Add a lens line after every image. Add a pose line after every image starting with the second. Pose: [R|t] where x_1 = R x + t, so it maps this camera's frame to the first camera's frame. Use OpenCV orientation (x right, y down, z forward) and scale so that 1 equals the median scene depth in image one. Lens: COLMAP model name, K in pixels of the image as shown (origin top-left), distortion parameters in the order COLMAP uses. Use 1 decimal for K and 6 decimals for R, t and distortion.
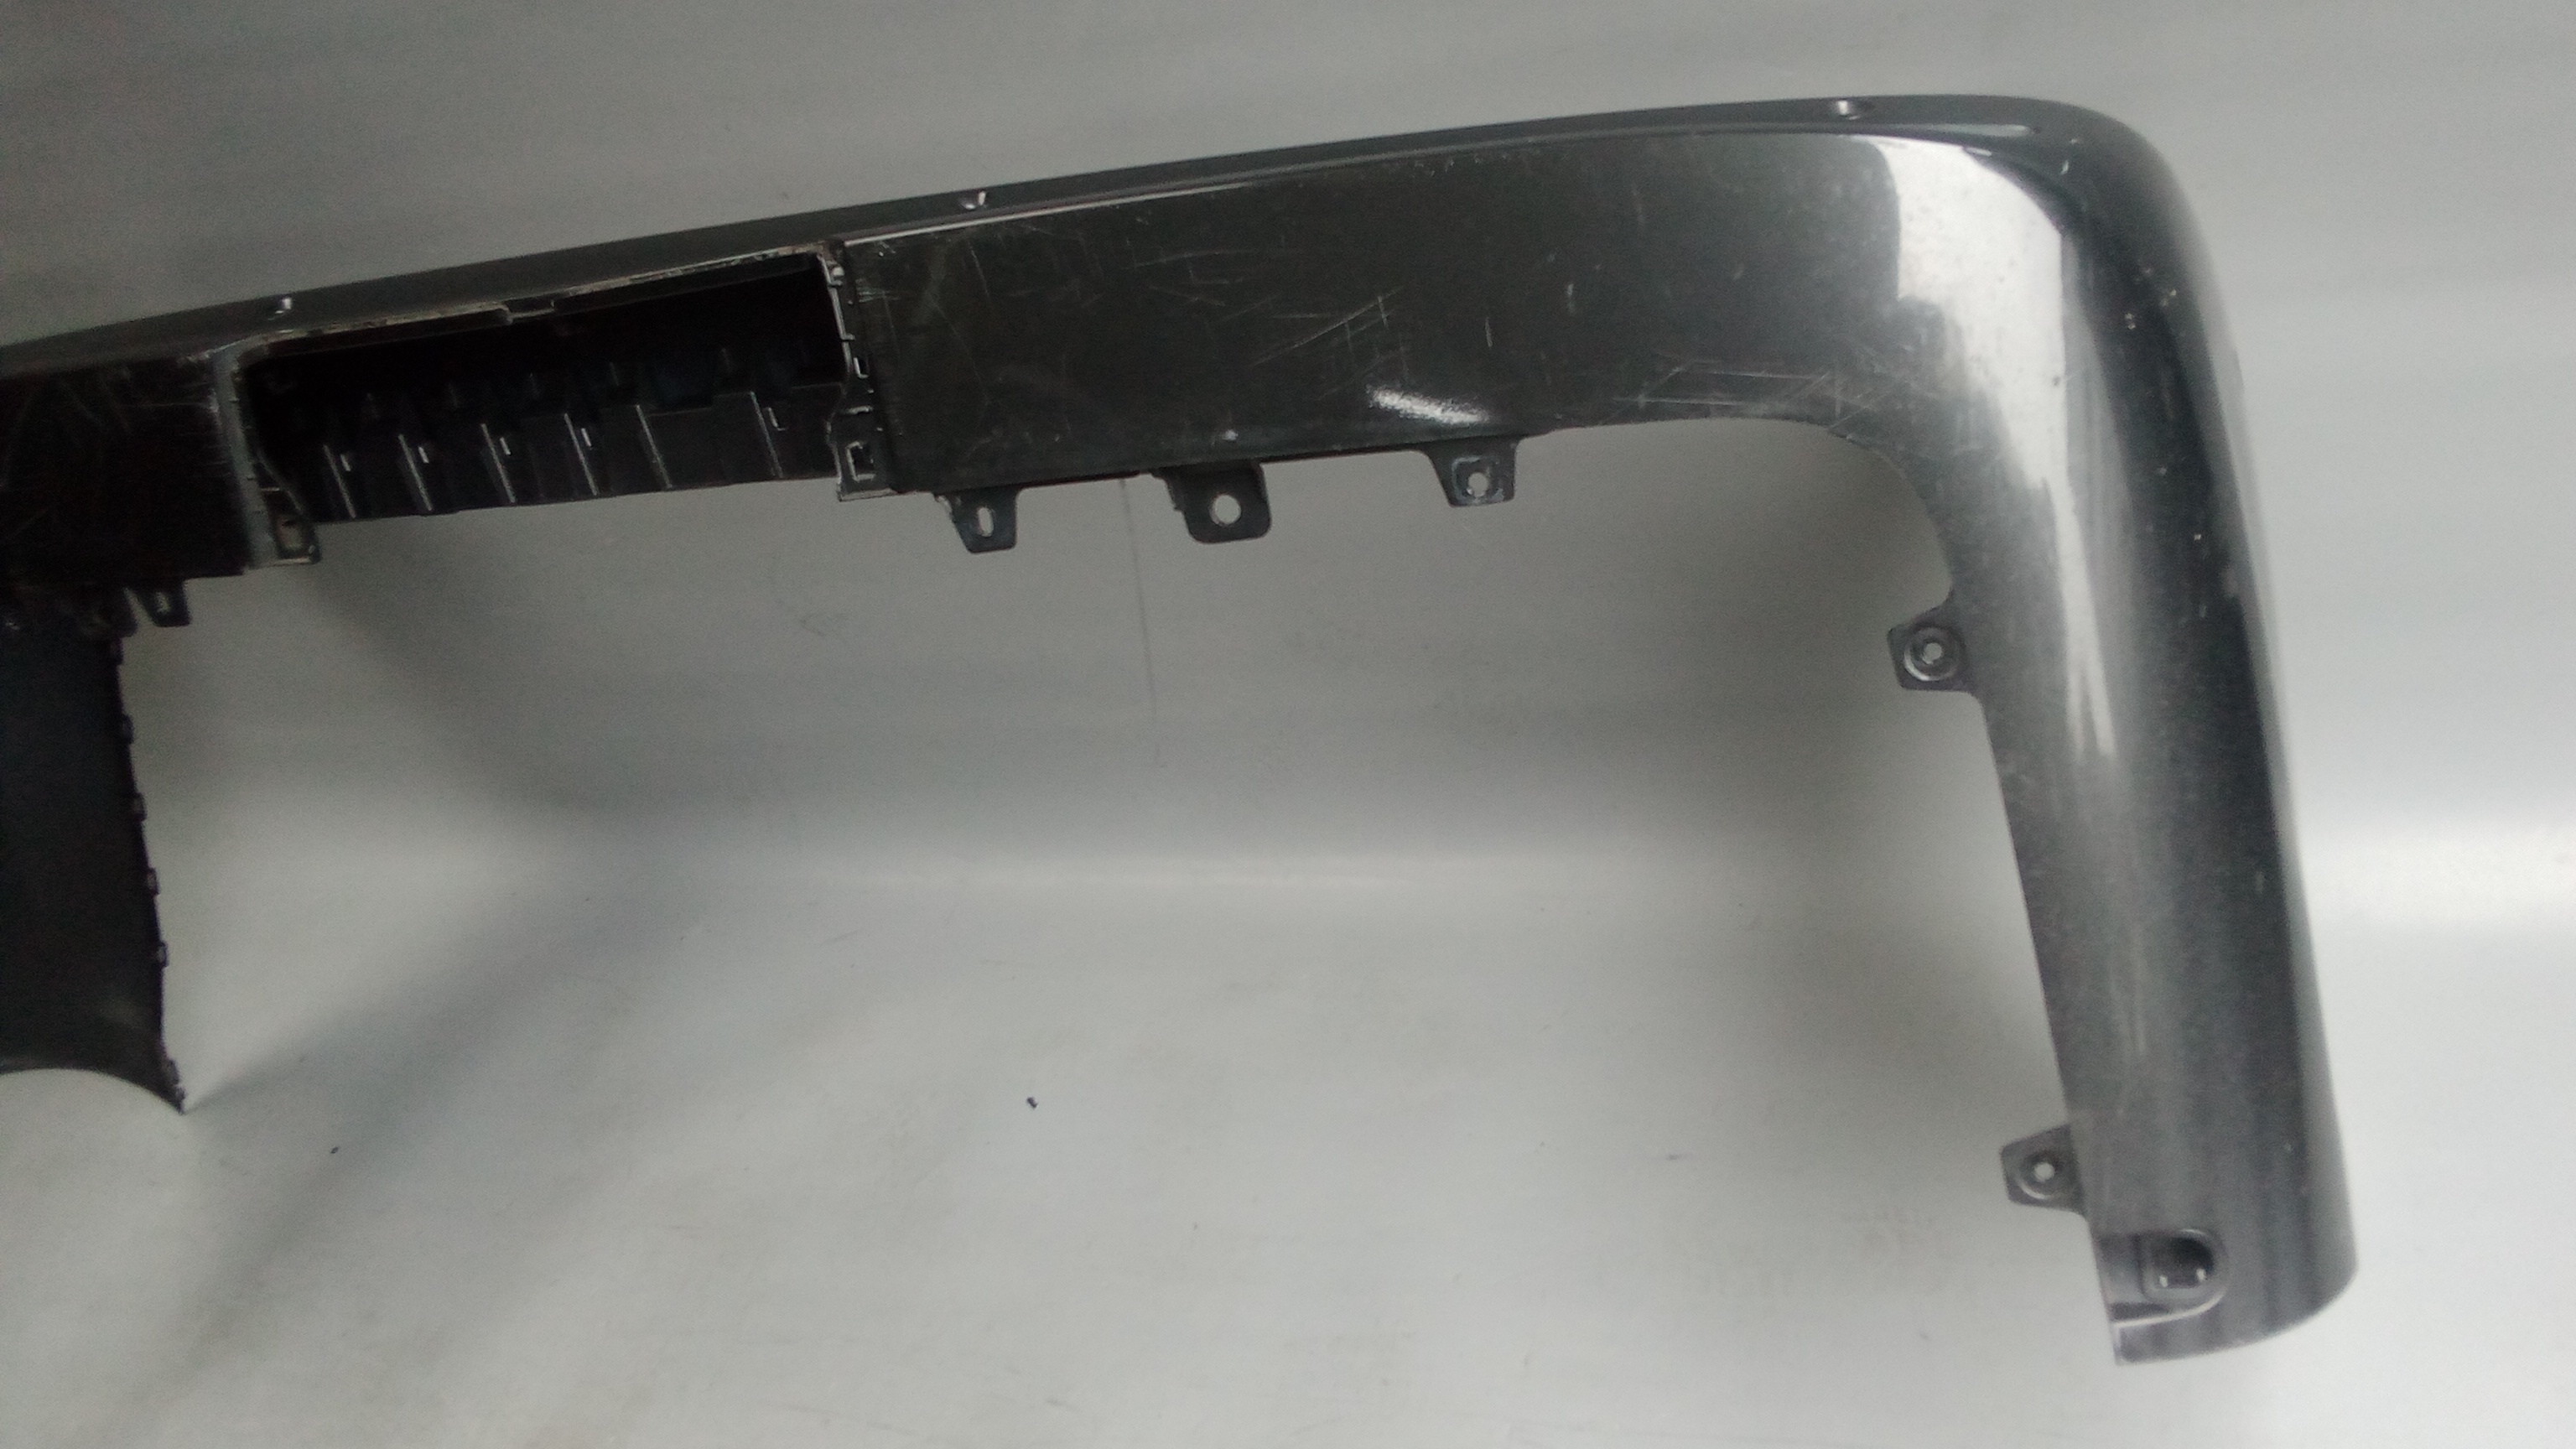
lens RADIAL K [[2017.1, 0, 1319.8], [0, 2017.1, 707.1], [0, 0, 1]] dist [0.042606, -0.081393]
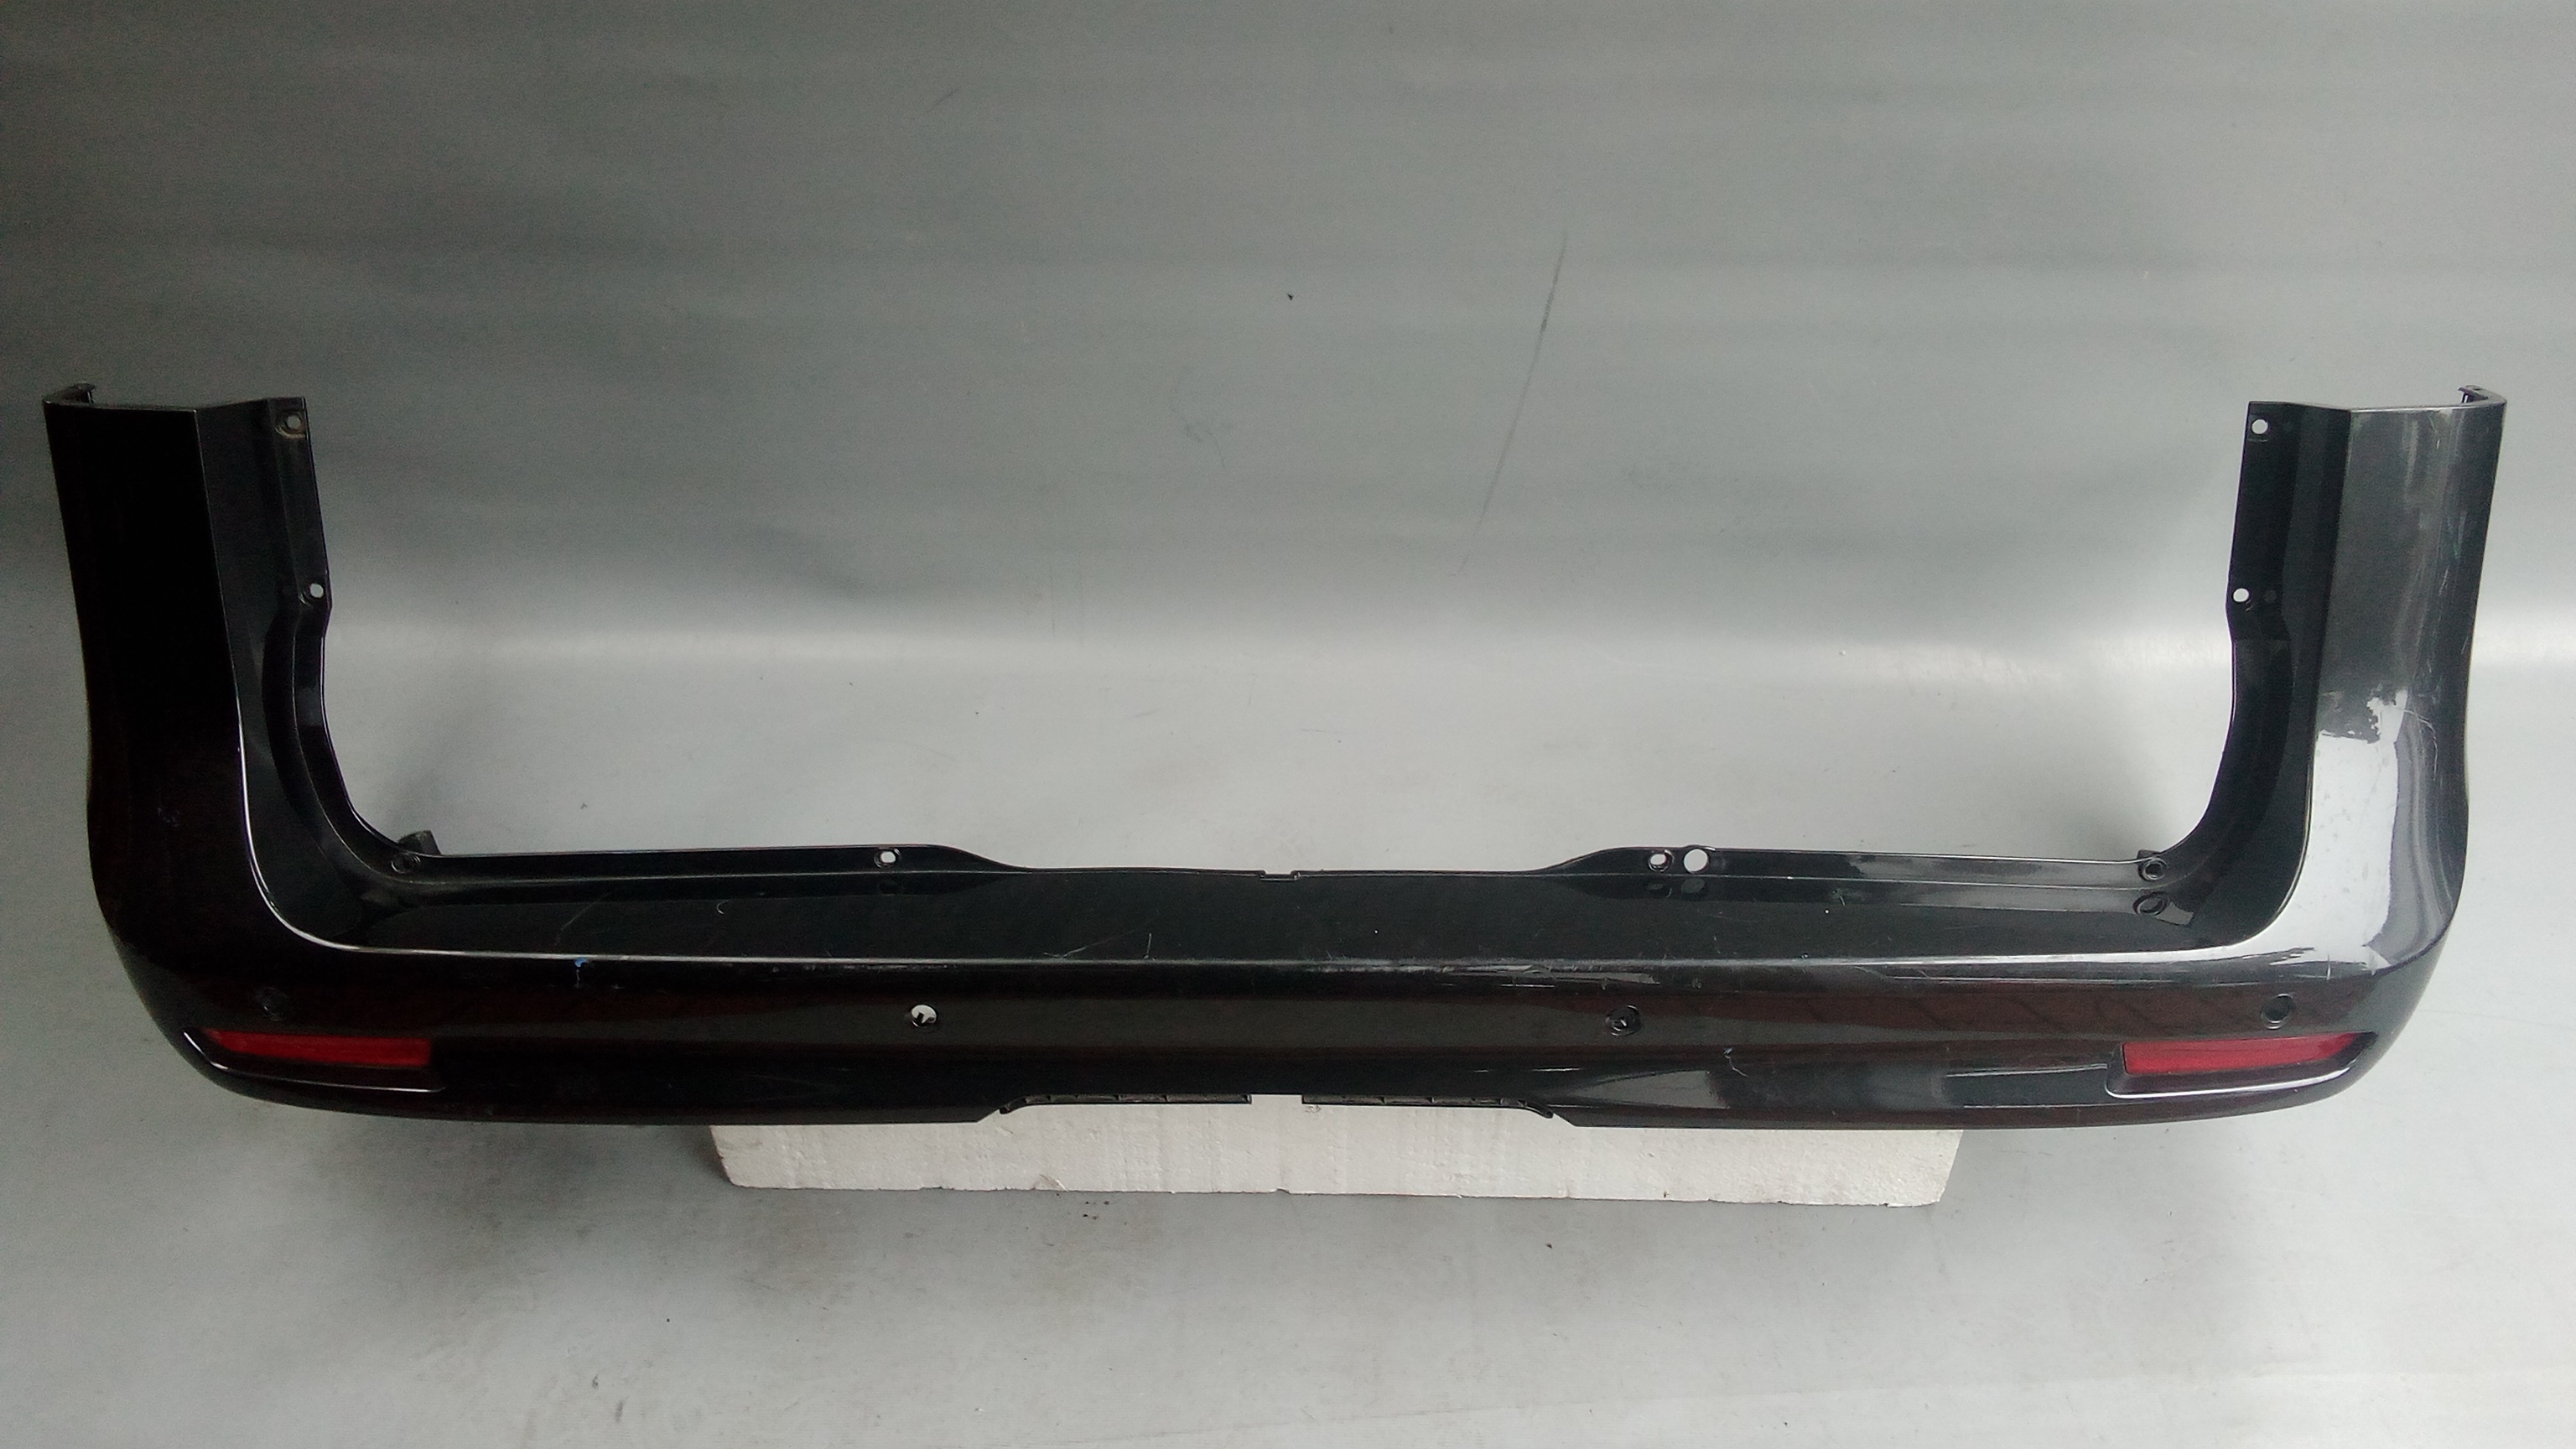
lens RADIAL K [[2017.1, 0, 1319.8], [0, 2017.1, 707.1], [0, 0, 1]] dist [0.042606, -0.081393]
pose [[0.936651, 0.078846, 0.341275, -0.659916], [-0.039141, 0.991794, -0.121710, 0.303216], [-0.348071, 0.100642, 0.932050, -0.085565]]
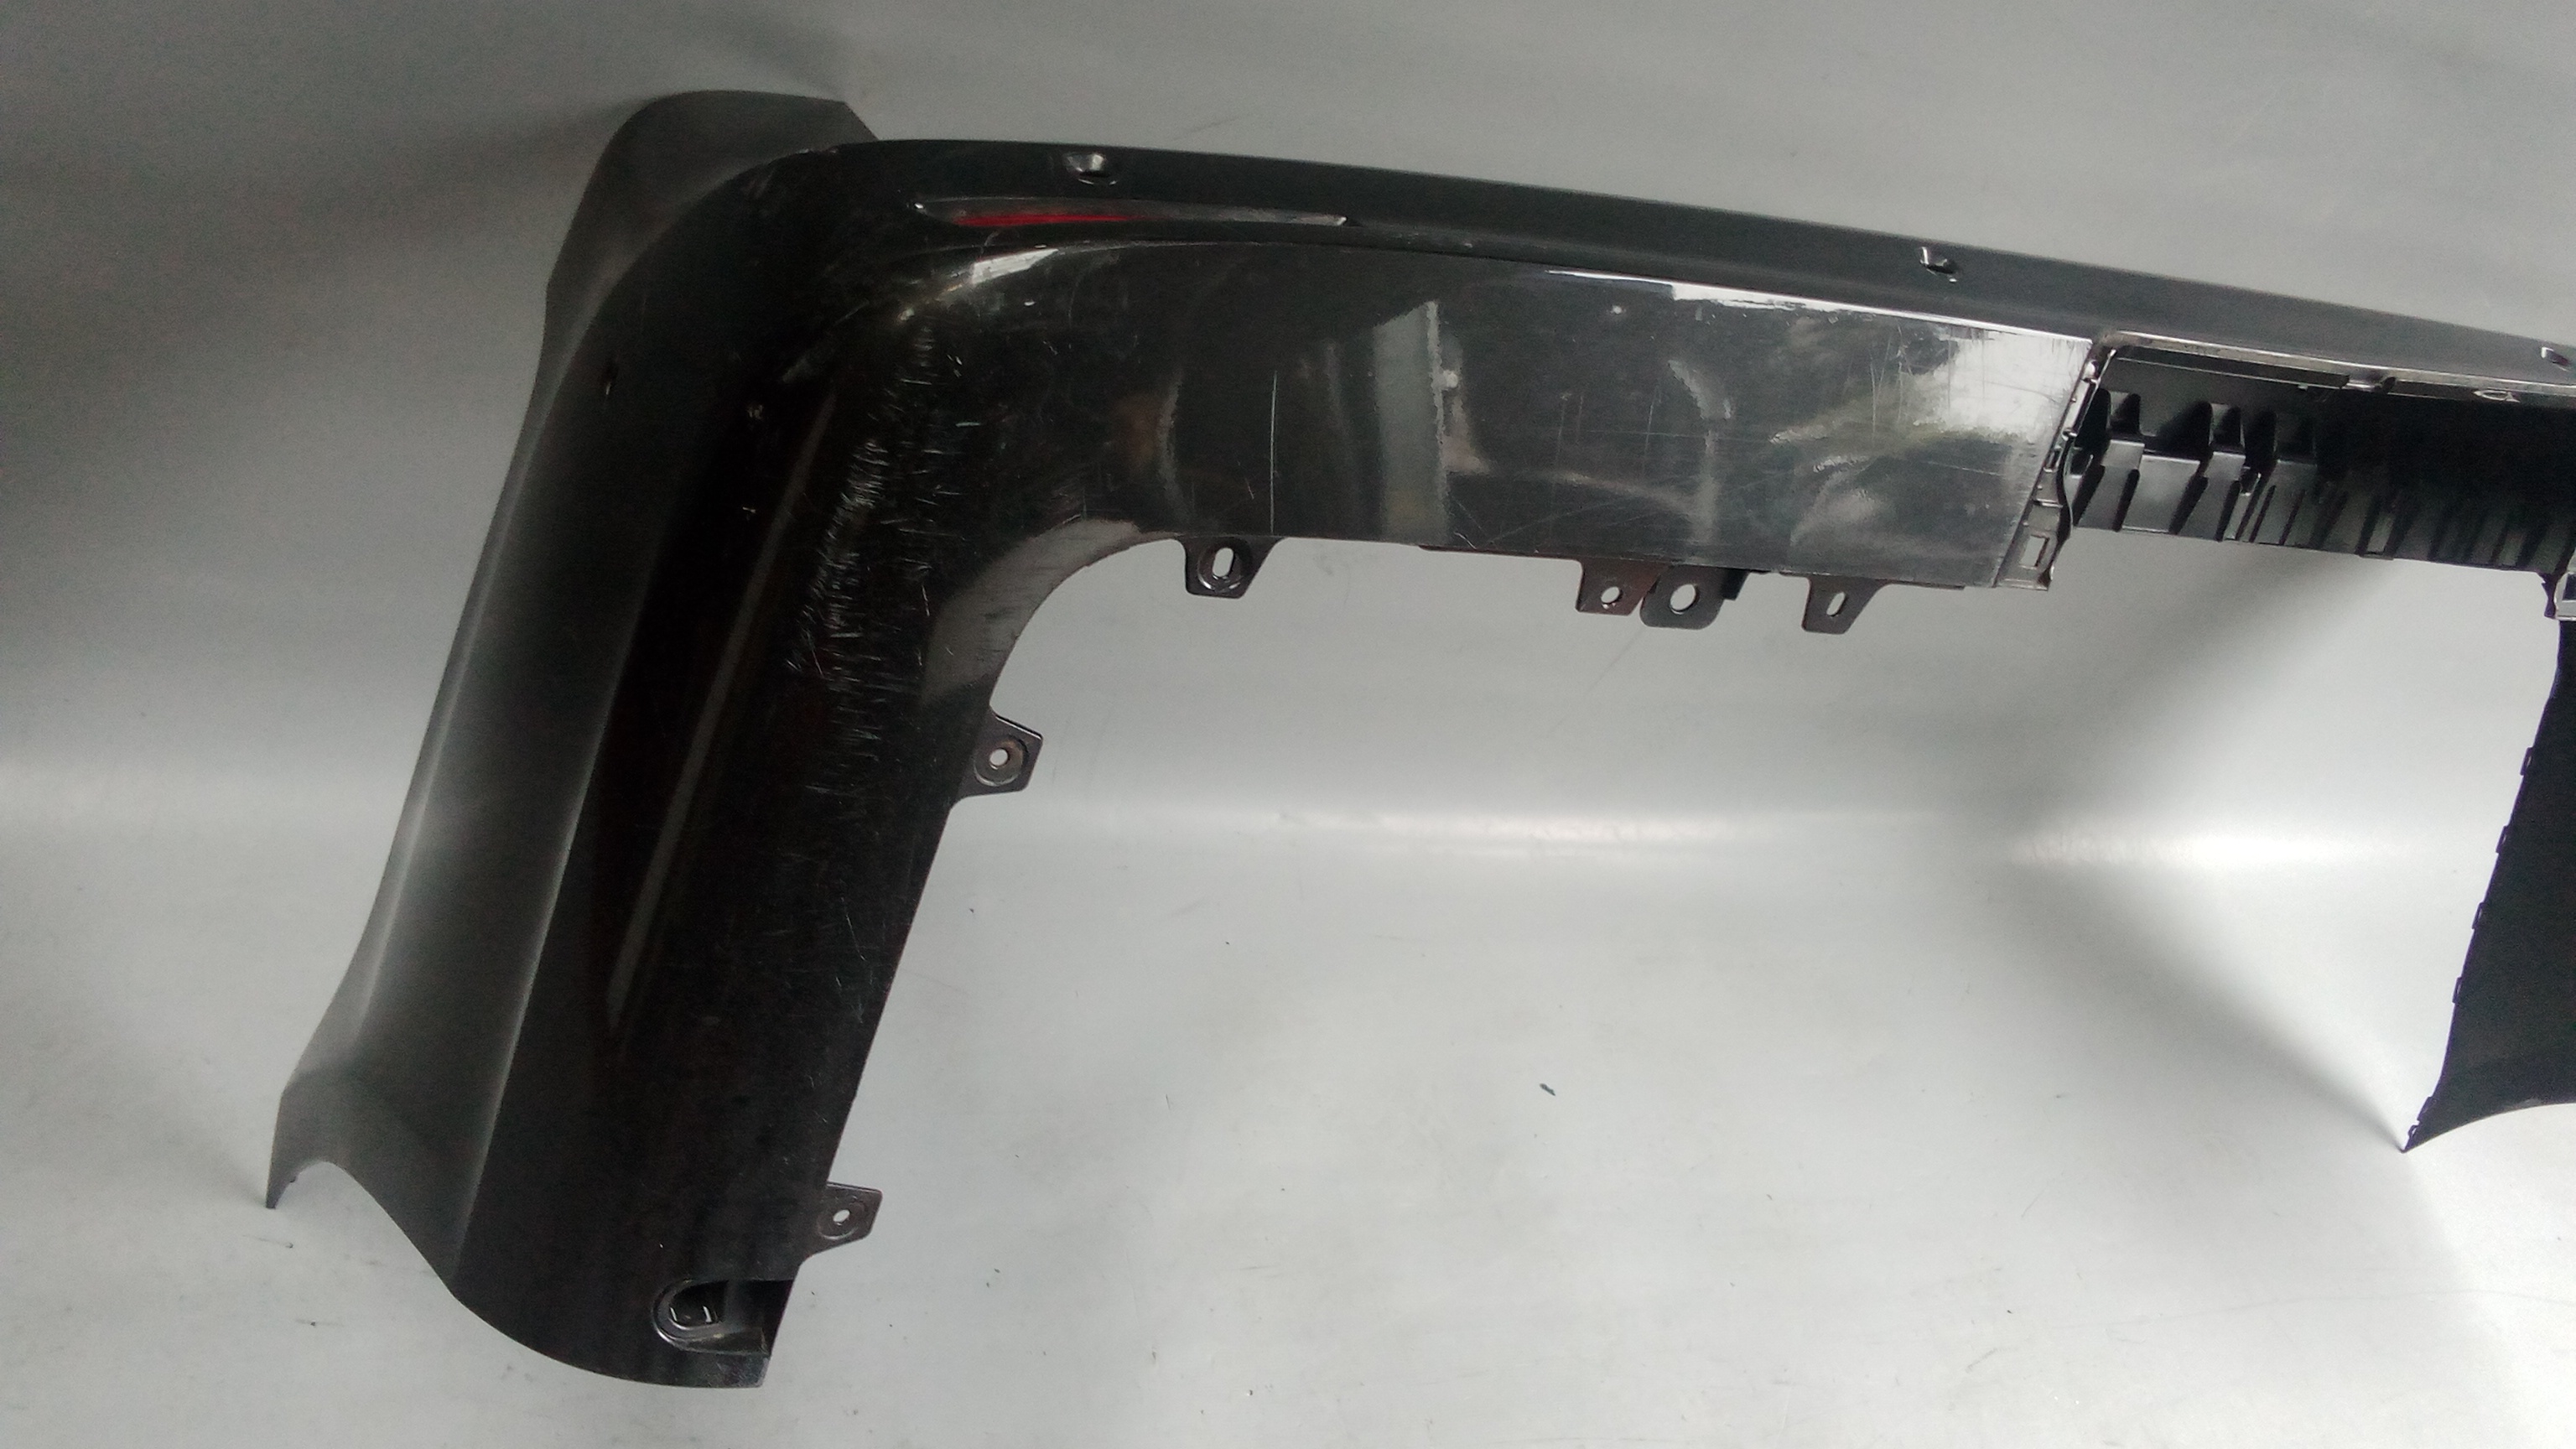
lens RADIAL K [[2017.1, 0, 1319.8], [0, 2017.1, 707.1], [0, 0, 1]] dist [0.042606, -0.081393]
pose [[0.714744, 0.047482, 0.697773, -1.003277], [-0.107091, 0.993358, 0.042100, -0.017417], [-0.691139, -0.104815, 0.715081, 0.442028]]
